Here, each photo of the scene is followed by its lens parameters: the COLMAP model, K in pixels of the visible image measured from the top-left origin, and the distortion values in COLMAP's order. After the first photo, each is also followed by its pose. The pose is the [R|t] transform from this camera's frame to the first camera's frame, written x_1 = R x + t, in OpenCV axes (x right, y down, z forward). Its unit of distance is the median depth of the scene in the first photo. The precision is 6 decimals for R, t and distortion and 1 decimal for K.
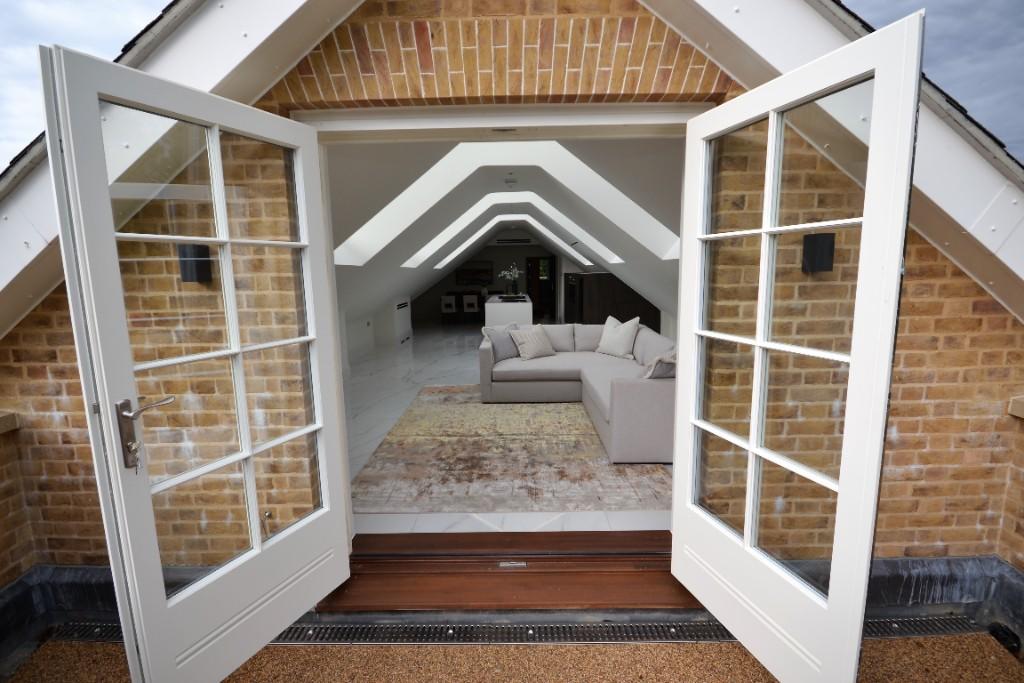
lens RADIAL K [[458.3, 0, 509.2], [0, 458.3, 335.9], [0, 0, 1]] dist [-0.000566, 0.000031]
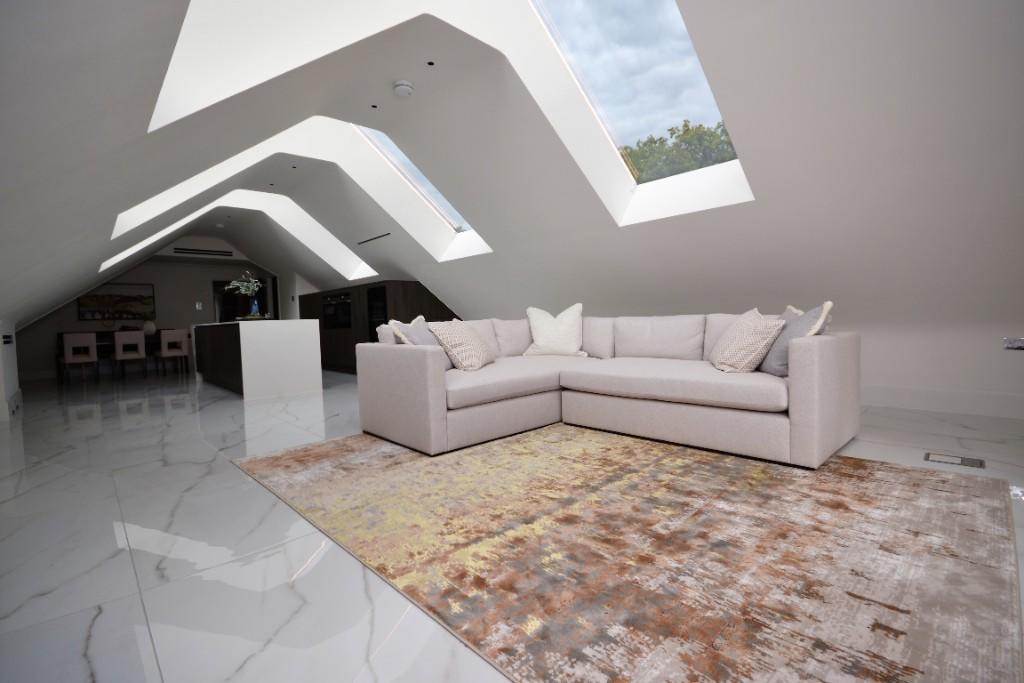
lens RADIAL K [[458.3, 0, 509.2], [0, 458.3, 335.9], [0, 0, 1]] dist [-0.000566, 0.000031]
pose [[0.721352, -0.034430, 0.691712, -0.383741], [0.120932, 0.989681, -0.076853, 0.066783], [-0.681929, 0.139088, 0.718072, 0.593803]]
